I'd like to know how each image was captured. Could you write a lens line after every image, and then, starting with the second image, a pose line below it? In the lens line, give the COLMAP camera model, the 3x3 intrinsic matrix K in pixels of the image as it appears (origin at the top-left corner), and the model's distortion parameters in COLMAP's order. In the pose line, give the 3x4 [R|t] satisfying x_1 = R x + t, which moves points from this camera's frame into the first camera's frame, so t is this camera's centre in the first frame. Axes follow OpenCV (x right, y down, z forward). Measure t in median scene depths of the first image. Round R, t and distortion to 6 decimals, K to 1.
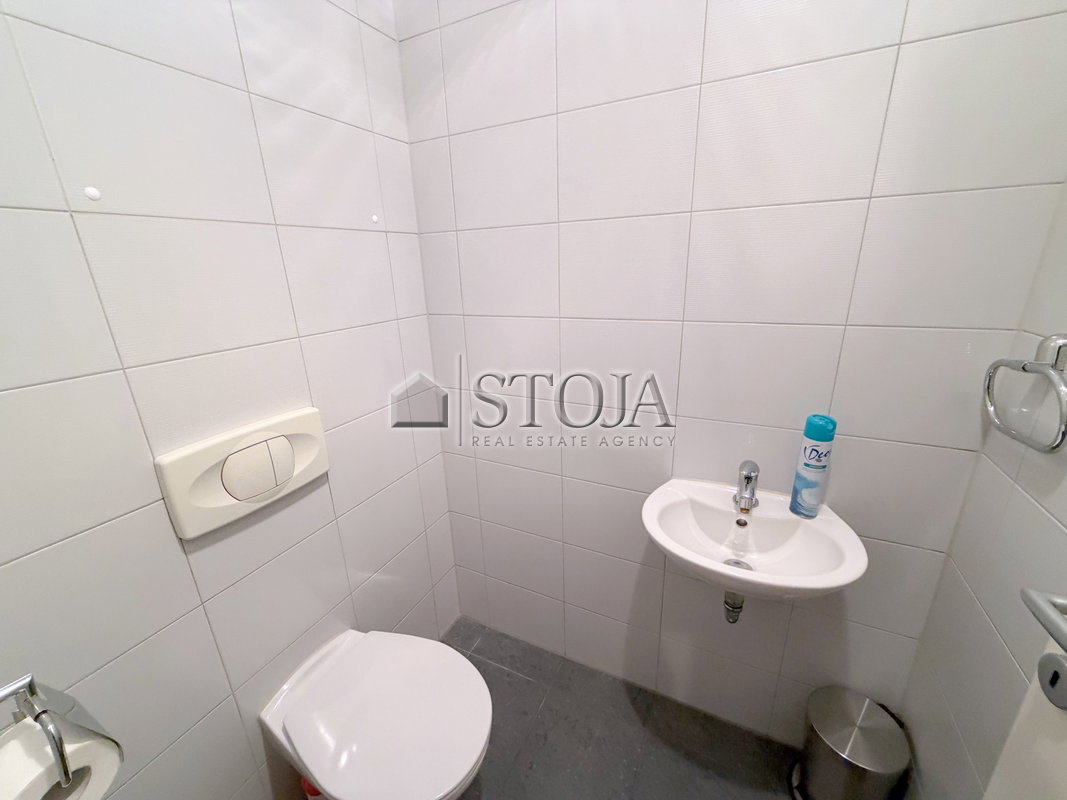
lens RADIAL K [[420.4, 0, 533.5], [0, 420.4, 400.0], [0, 0, 1]] dist [-0.001768, -0.000001]
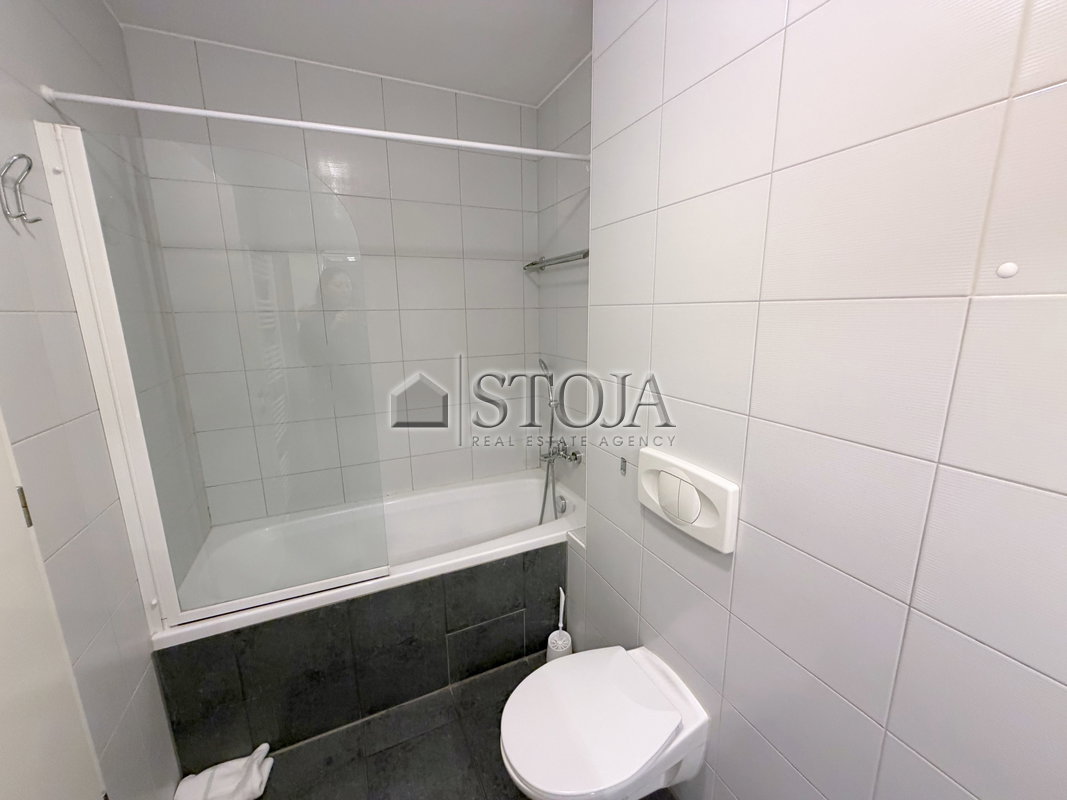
lens RADIAL K [[420.4, 0, 533.5], [0, 420.4, 400.0], [0, 0, 1]] dist [-0.001768, -0.000001]
pose [[-0.627354, 0.199896, -0.752641, 0.474175], [-0.203644, 0.890749, 0.406320, -0.492050], [0.751635, 0.408177, -0.518108, 1.170275]]
